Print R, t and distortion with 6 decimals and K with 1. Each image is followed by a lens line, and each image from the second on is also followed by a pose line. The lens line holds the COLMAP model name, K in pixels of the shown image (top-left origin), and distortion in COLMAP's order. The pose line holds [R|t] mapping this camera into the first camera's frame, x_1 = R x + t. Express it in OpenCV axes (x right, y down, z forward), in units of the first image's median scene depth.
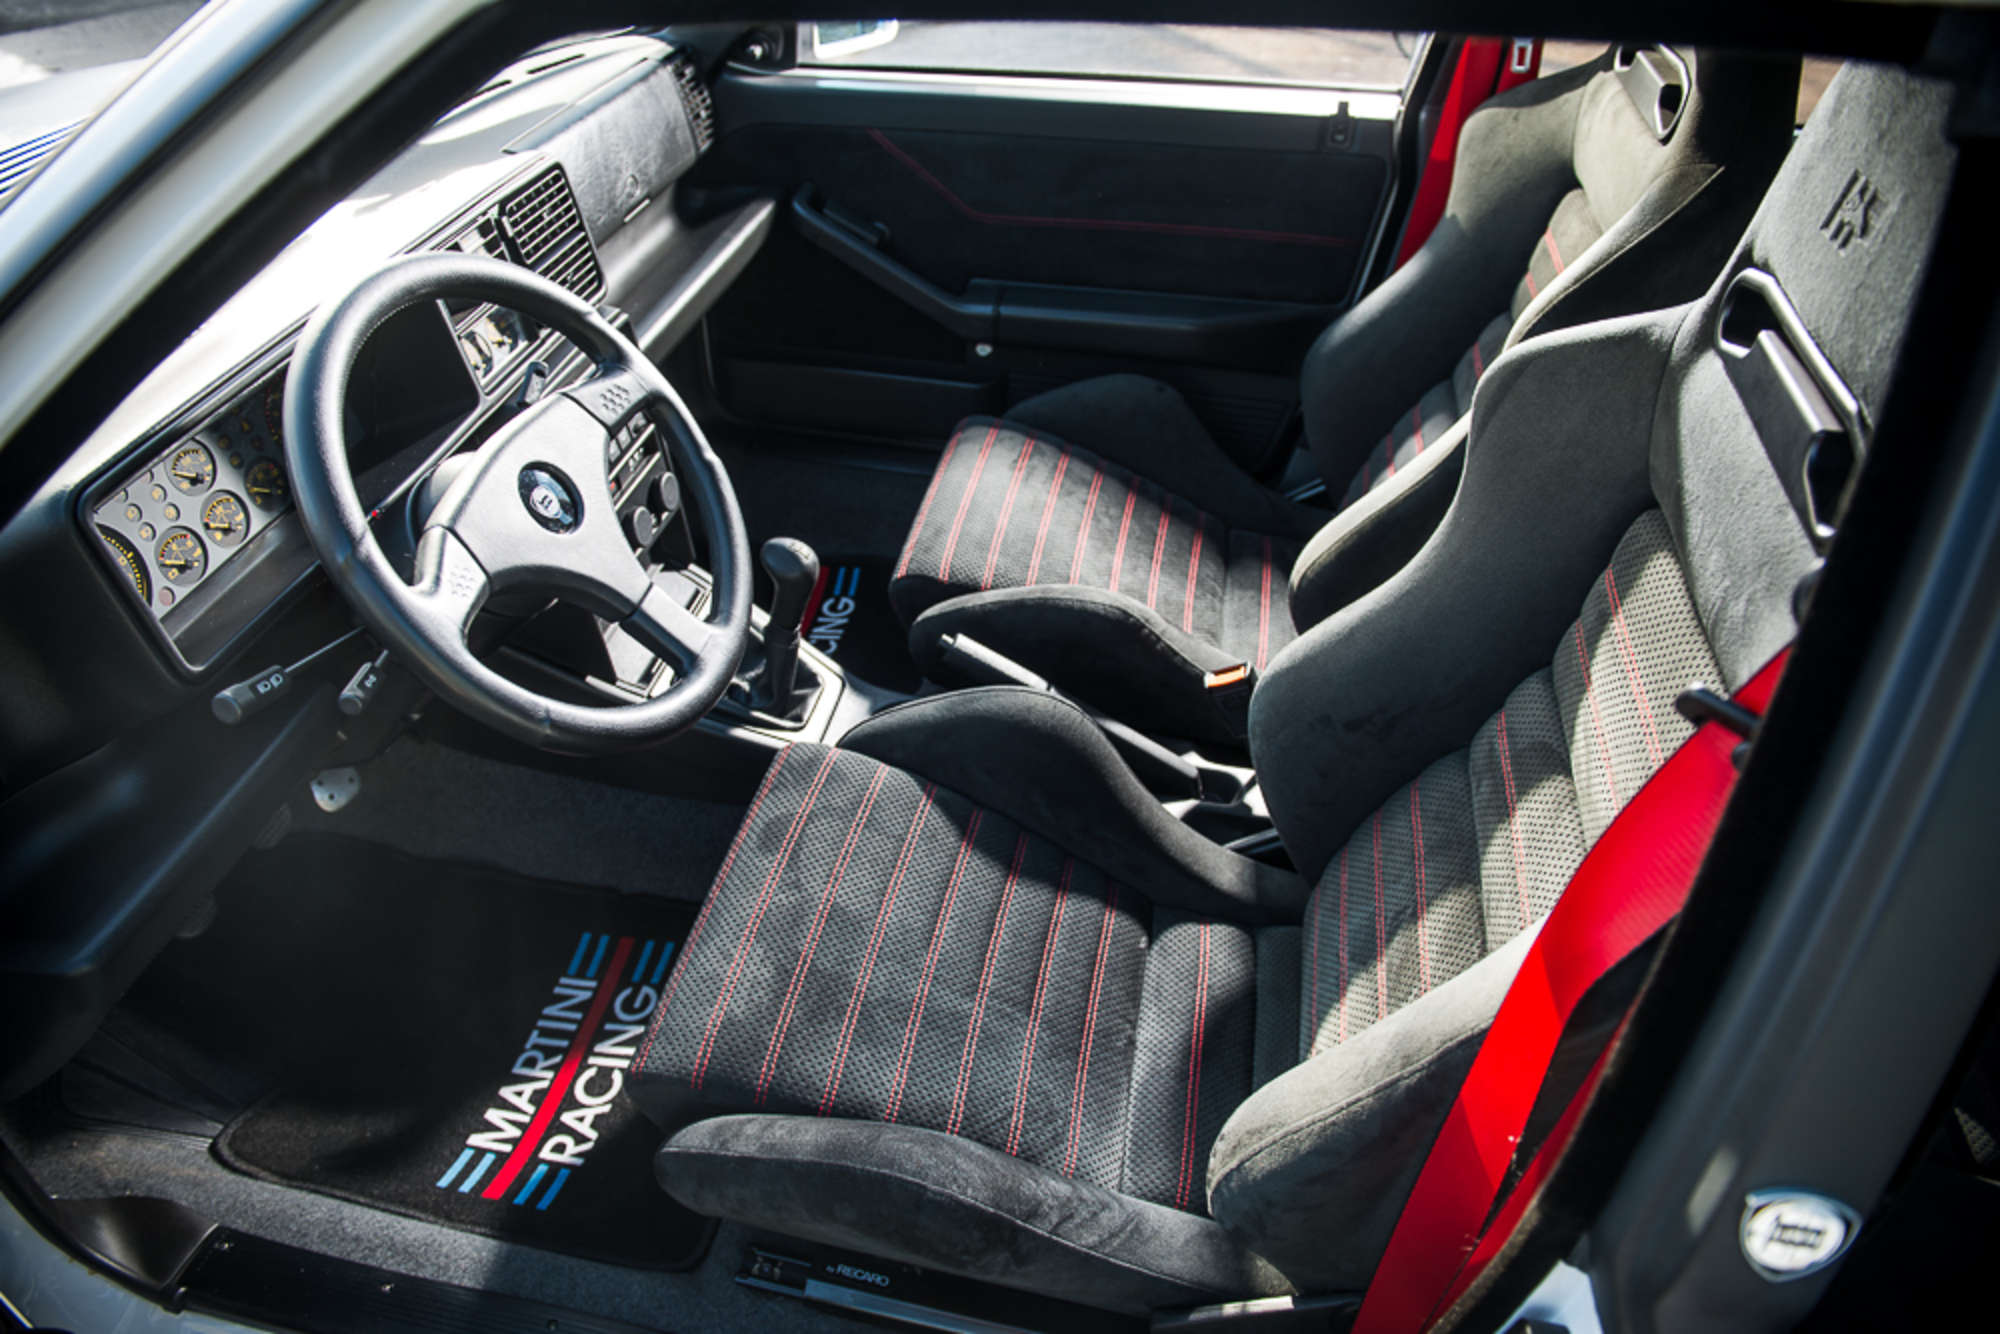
lens RADIAL K [[1335.4, 0, 1000.0], [0, 1335.4, 667.0], [0, 0, 1]] dist [-0.038538, 0.002918]
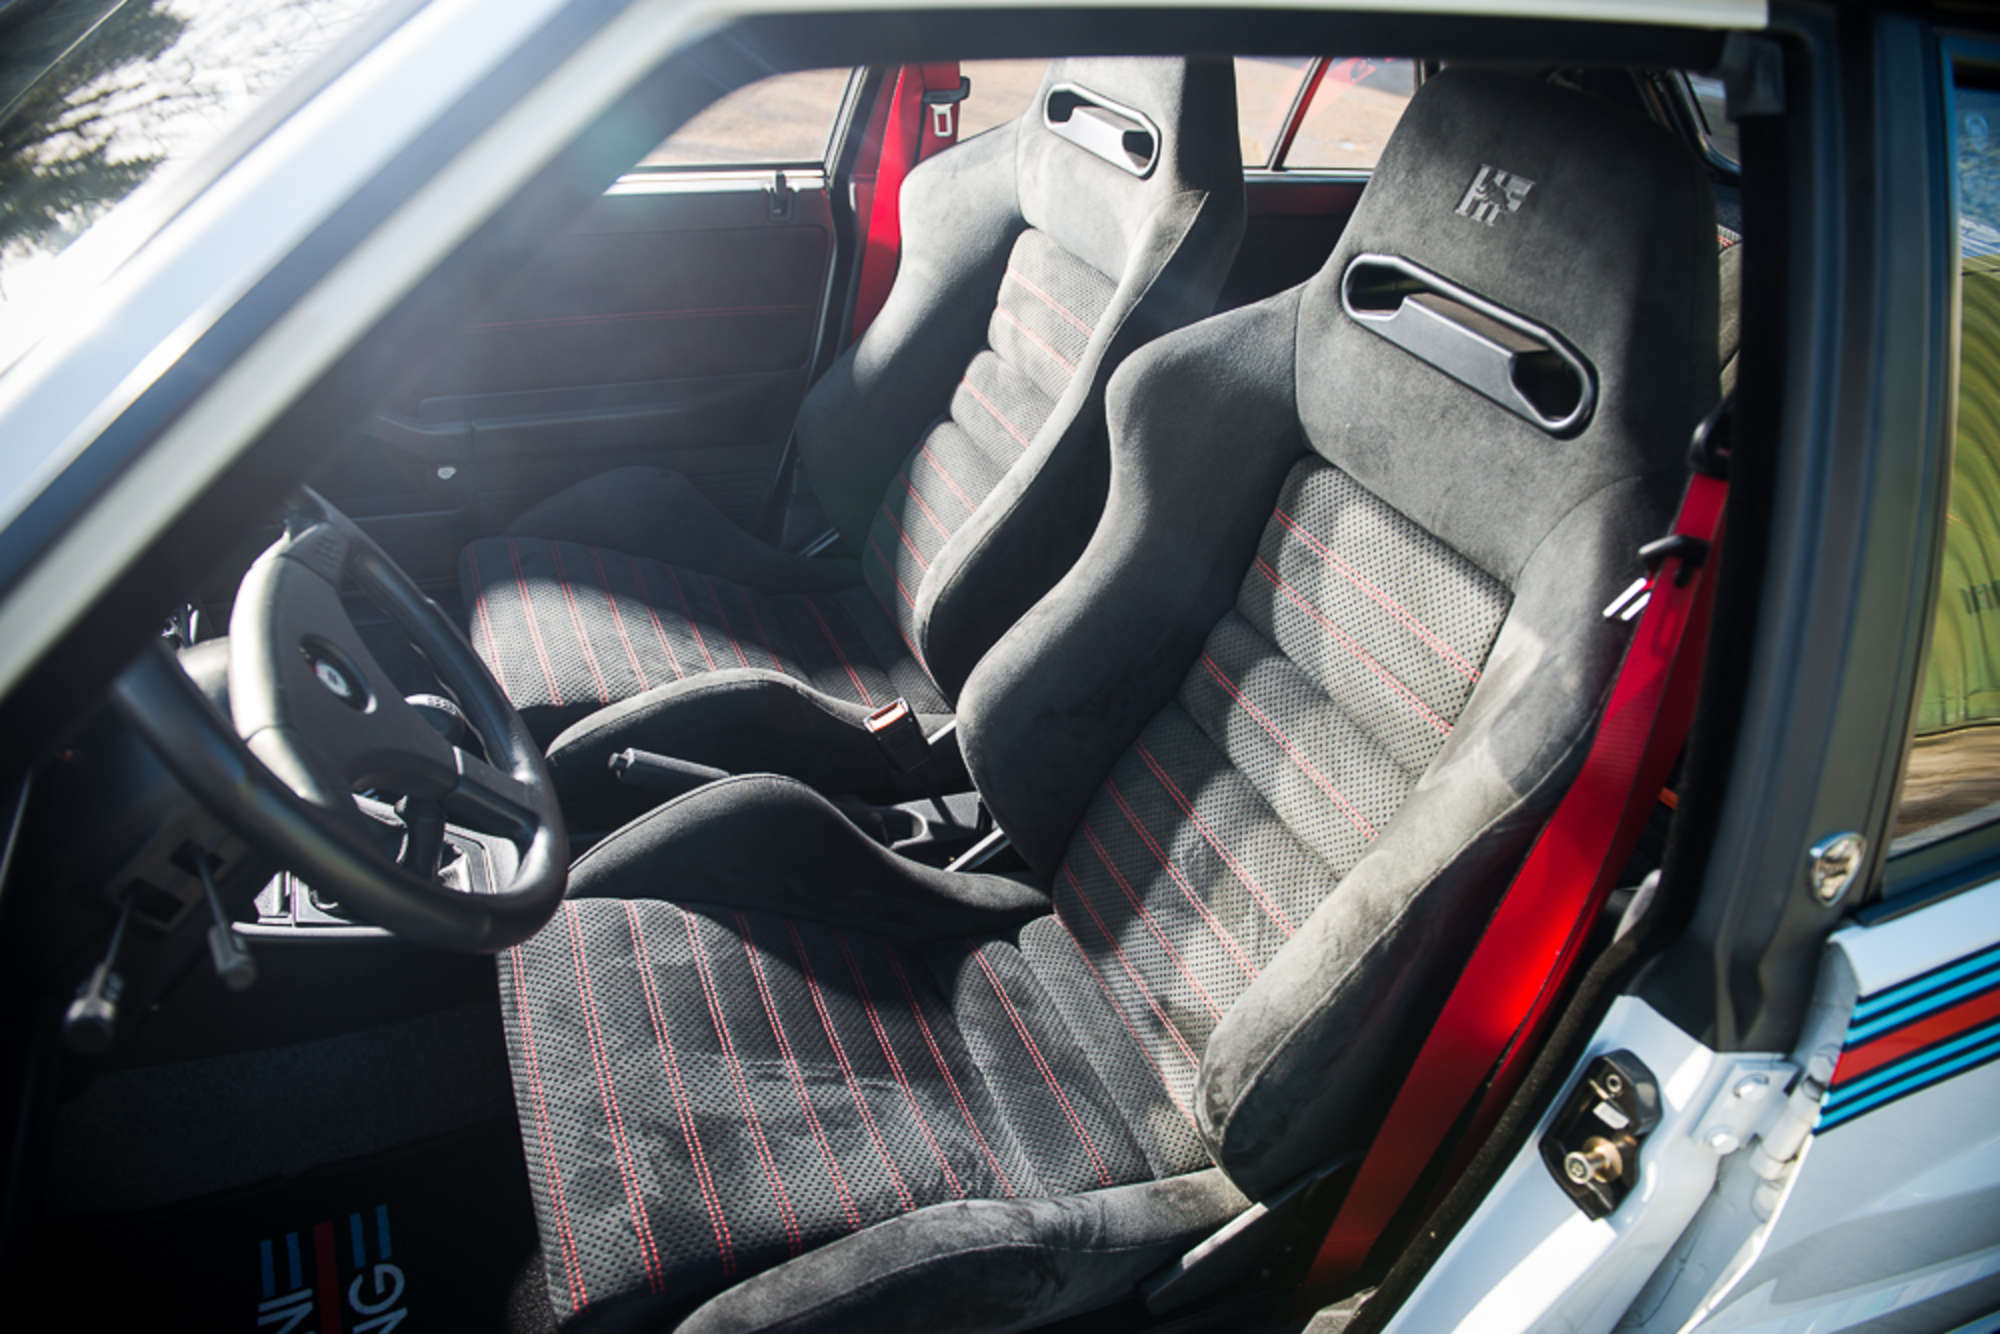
lens RADIAL K [[1346.3, 0, 1000.0], [0, 1346.3, 667.0], [0, 0, 1]] dist [-0.059094, 0.000669]
pose [[0.824789, -0.247391, 0.508449, -0.277353], [0.282230, 0.959305, 0.008935, -0.014975], [-0.489968, 0.136131, 0.861046, 0.060666]]
